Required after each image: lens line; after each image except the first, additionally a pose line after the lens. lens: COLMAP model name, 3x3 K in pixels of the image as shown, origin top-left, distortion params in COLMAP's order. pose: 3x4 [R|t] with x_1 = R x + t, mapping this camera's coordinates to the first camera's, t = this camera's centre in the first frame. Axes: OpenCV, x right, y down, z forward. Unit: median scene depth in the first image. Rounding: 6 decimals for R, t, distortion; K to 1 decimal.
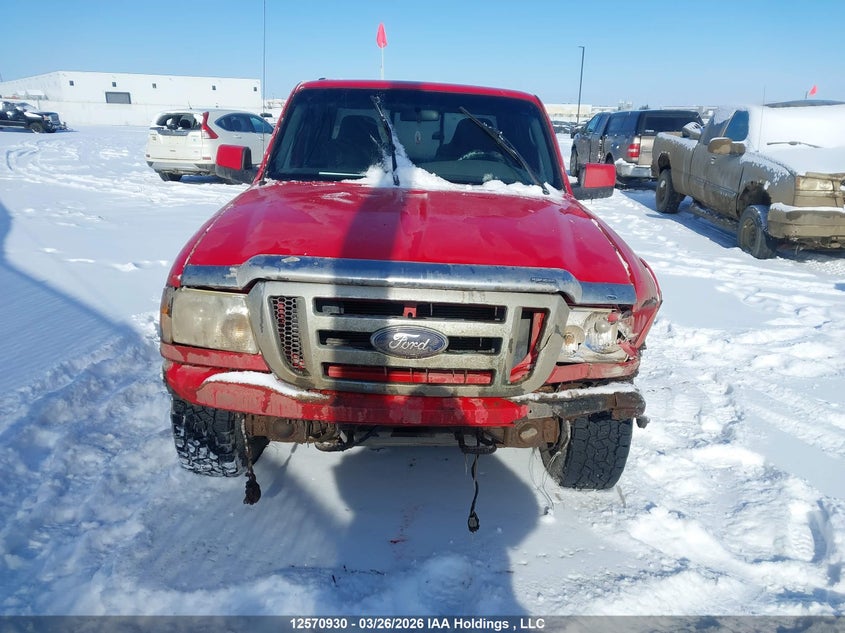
lens RADIAL K [[662.9, 0, 421.6], [0, 662.9, 311.8], [0, 0, 1]] dist [0.045954, -0.003229]
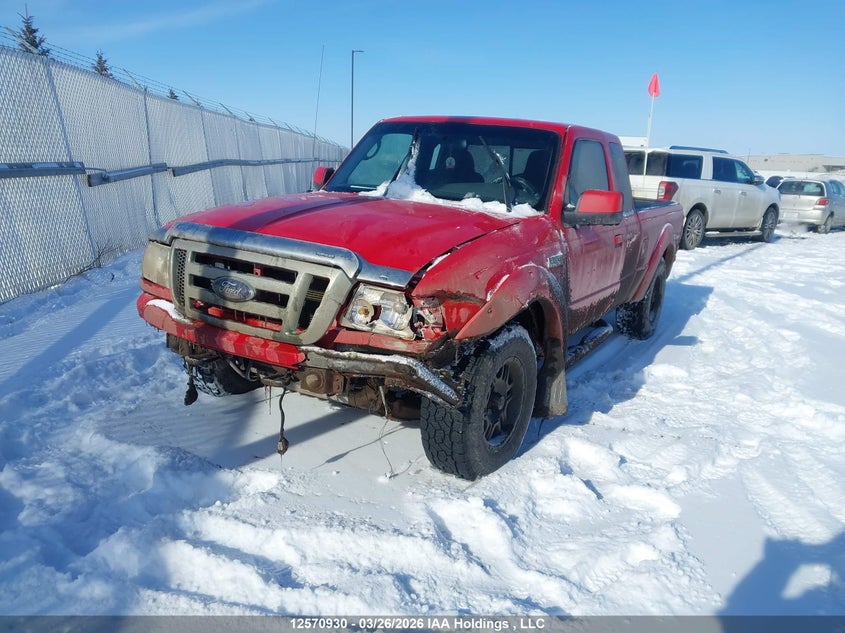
lens RADIAL K [[662.9, 0, 423.3], [0, 662.9, 316.3], [0, 0, 1]] dist [0.045954, -0.003229]
pose [[0.856843, 0.136990, -0.497044, 0.926393], [-0.173069, 0.984539, -0.027002, 0.064652], [0.485661, 0.109160, 0.867305, 0.014956]]
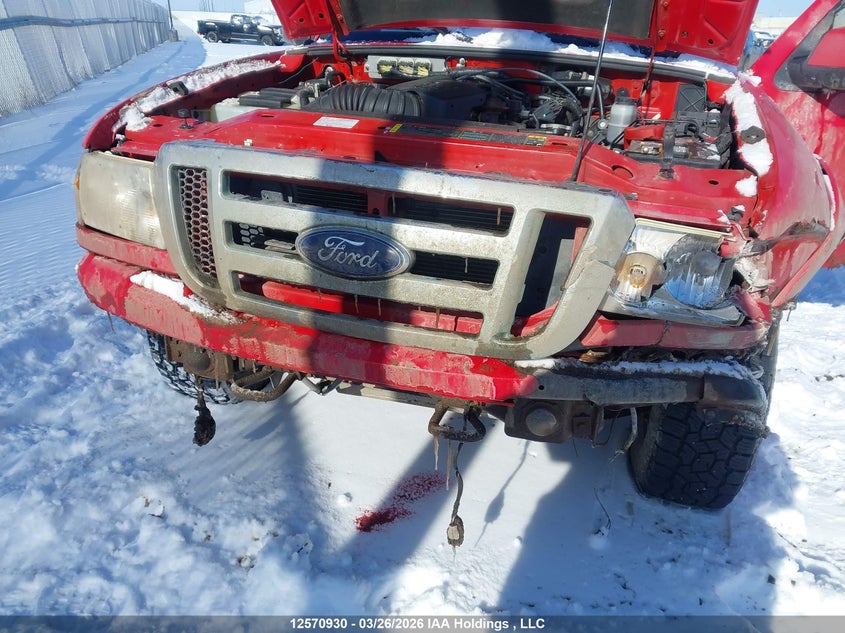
lens RADIAL K [[662.9, 0, 425.7], [0, 662.9, 322.2], [0, 0, 1]] dist [0.045954, -0.003229]
pose [[0.954056, 0.124315, -0.272623, 0.213523], [-0.090362, 0.986882, 0.133789, 0.018914], [0.285679, -0.103008, 0.952773, 0.384582]]
